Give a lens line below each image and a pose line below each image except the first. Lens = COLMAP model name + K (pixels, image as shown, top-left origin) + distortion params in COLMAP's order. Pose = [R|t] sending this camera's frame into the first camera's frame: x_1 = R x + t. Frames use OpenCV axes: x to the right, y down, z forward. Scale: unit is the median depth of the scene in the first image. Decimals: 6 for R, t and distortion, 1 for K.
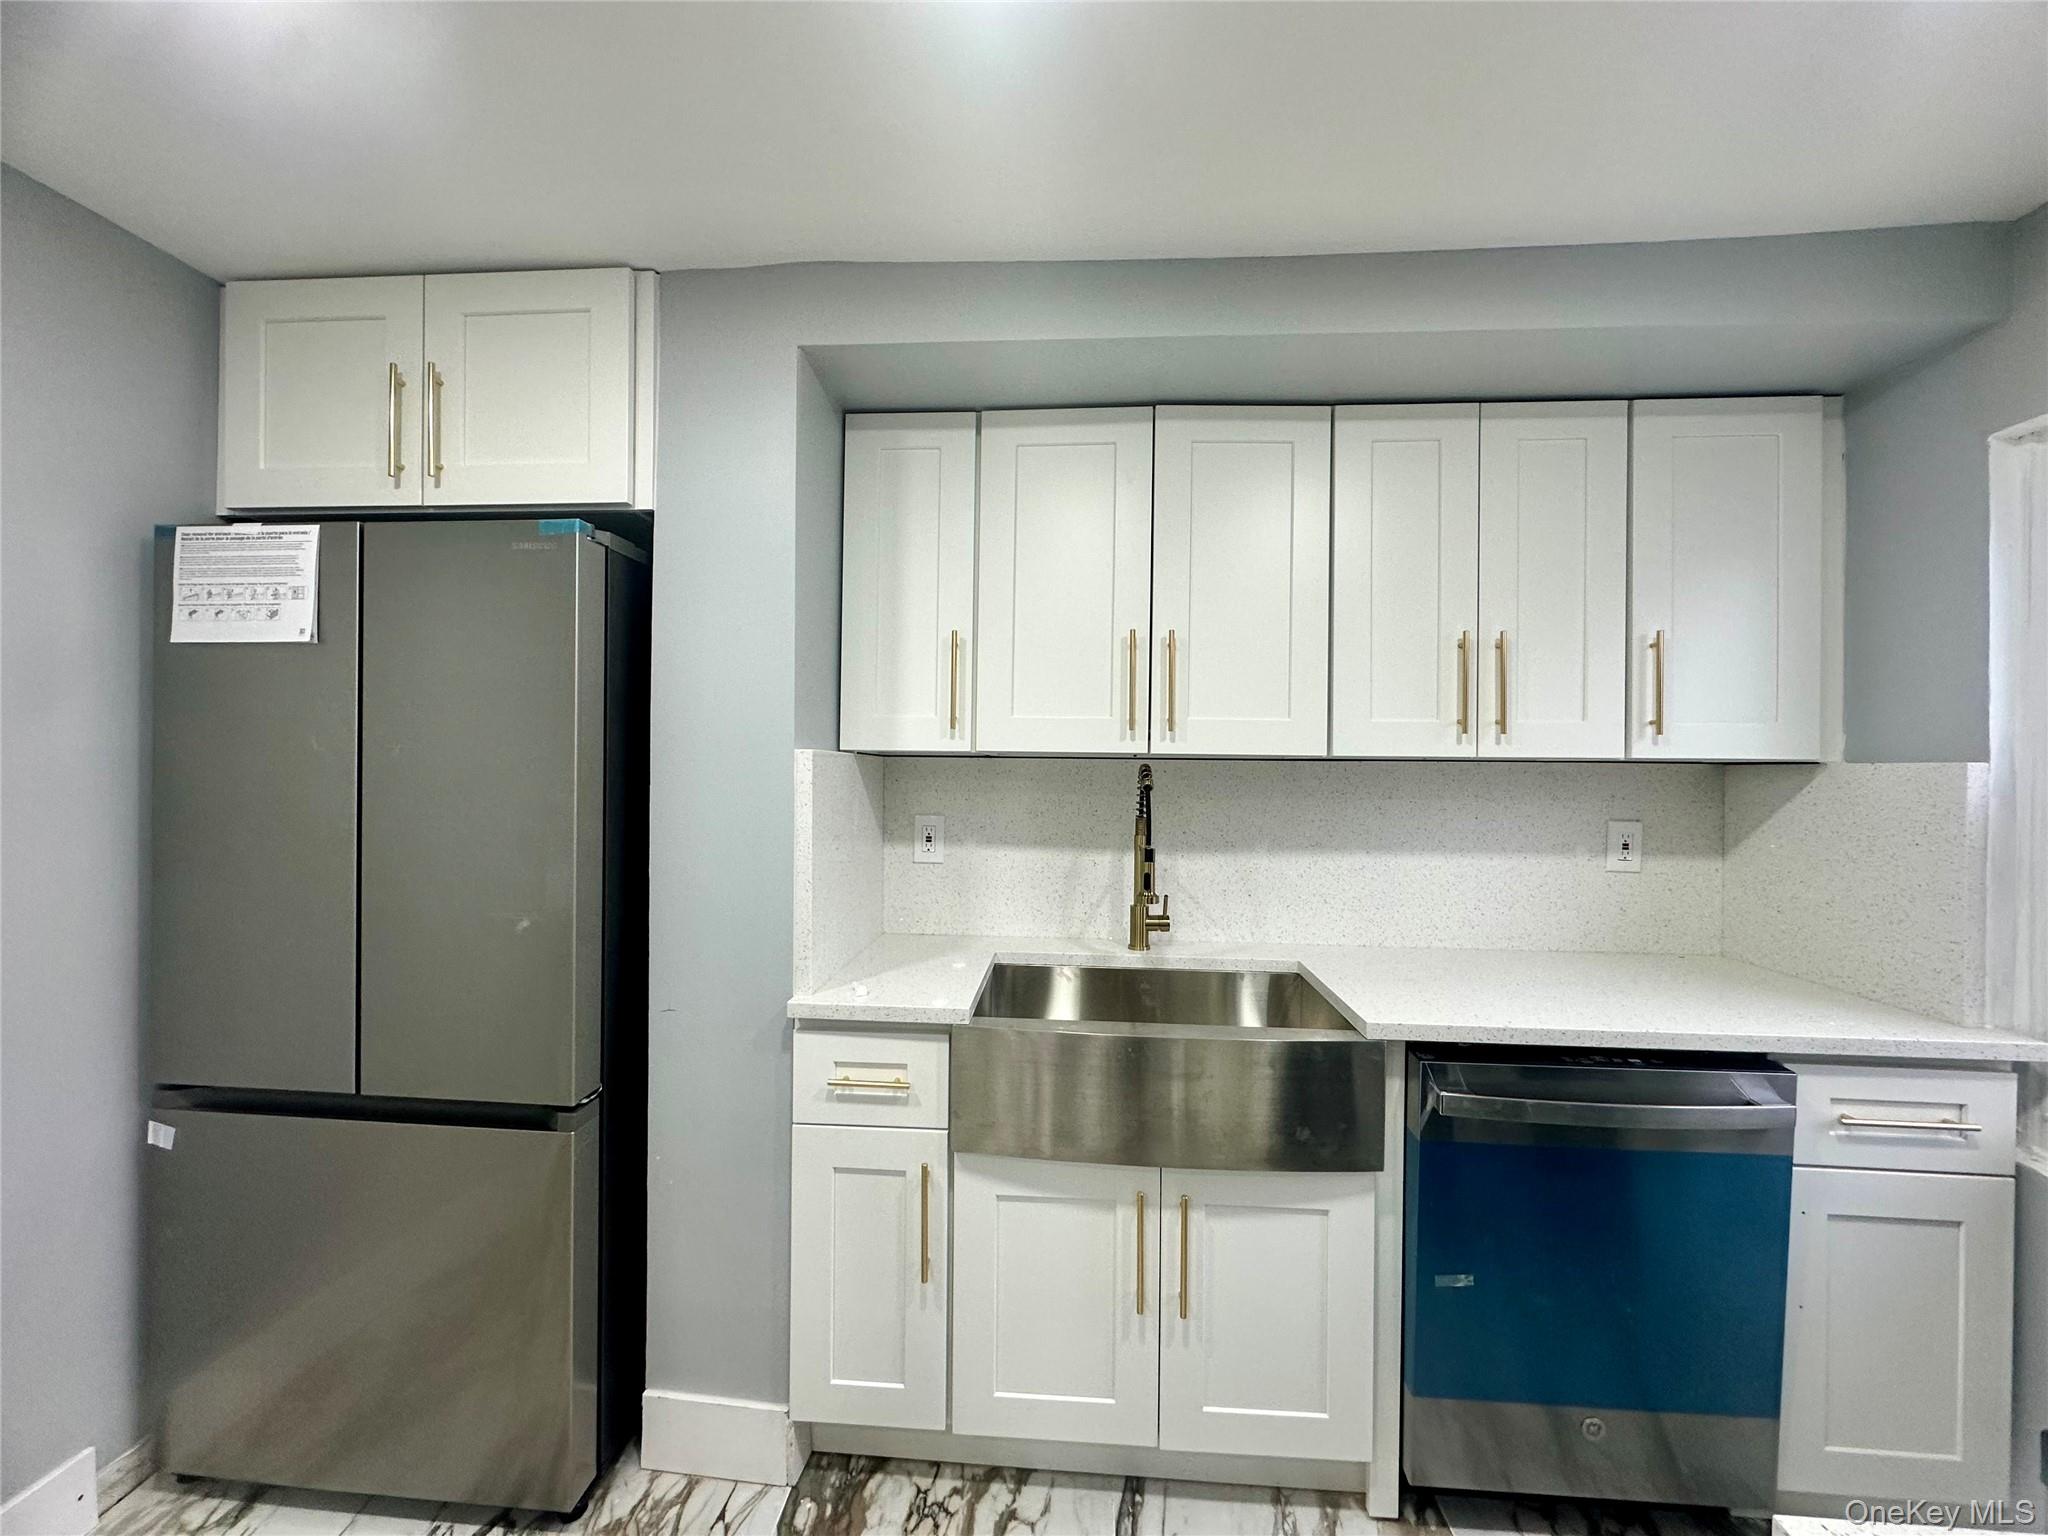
lens RADIAL K [[817.5, 0, 1021.3], [0, 817.5, 767.2], [0, 0, 1]] dist [-0.002036, -0.000779]
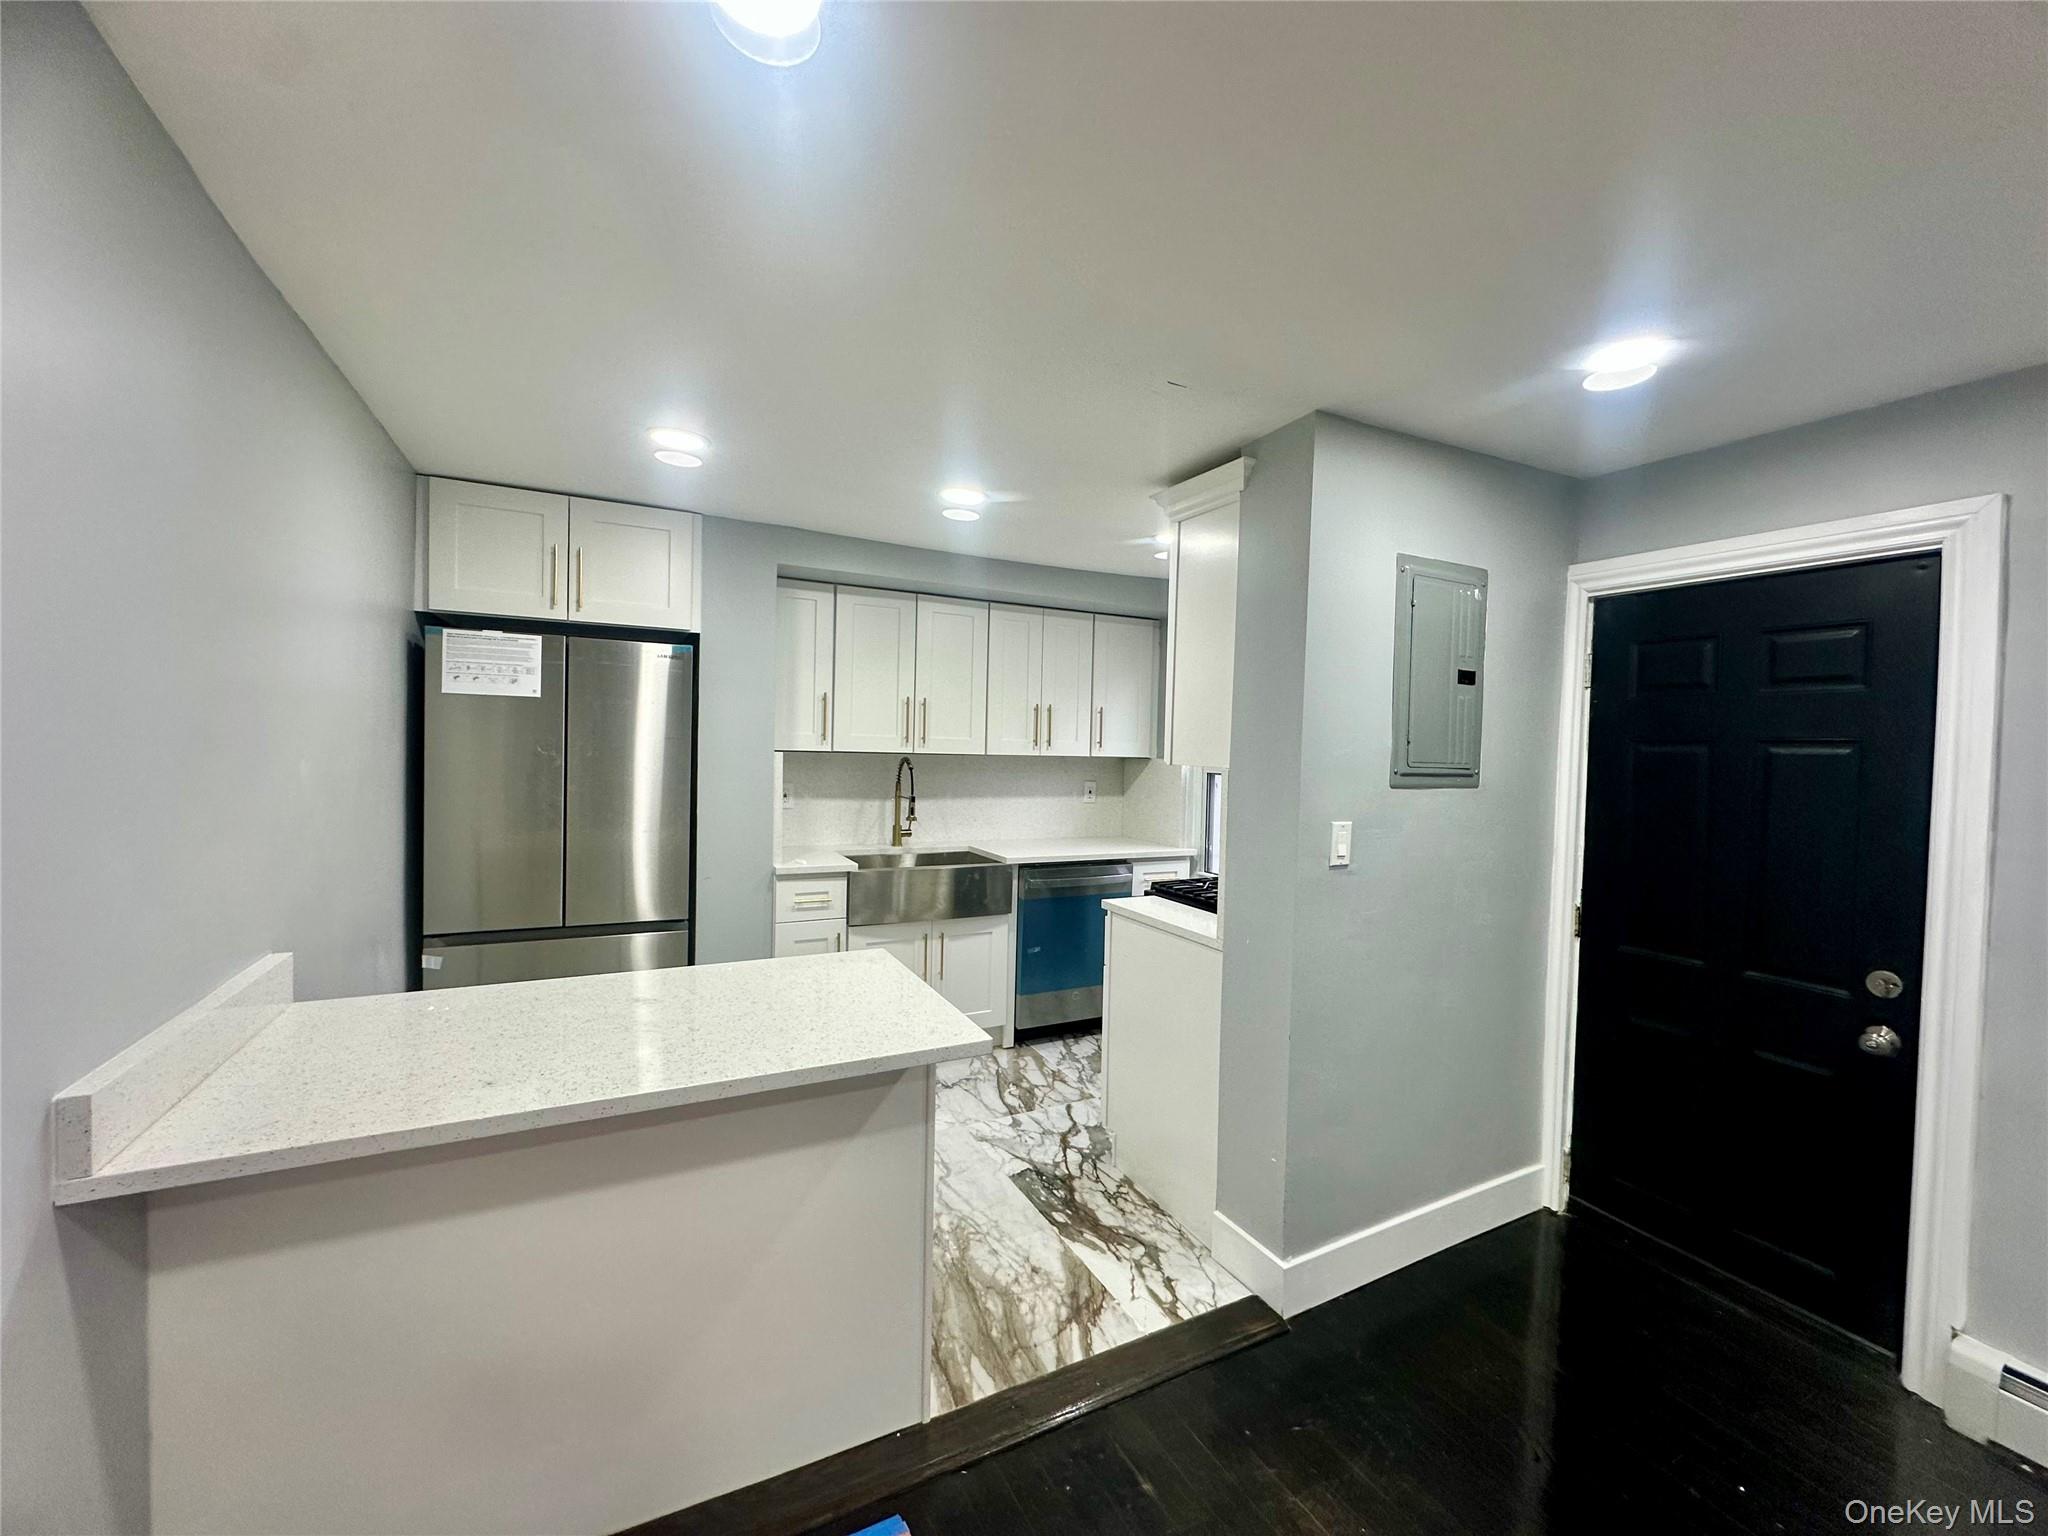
lens RADIAL K [[817.5, 0, 1031.8], [0, 817.5, 770.2], [0, 0, 1]] dist [-0.002036, -0.000779]
pose [[0.852581, -0.004705, 0.522574, -0.790568], [-0.015774, 0.999272, 0.034732, -0.057393], [-0.522357, -0.037855, 0.851886, -1.142423]]
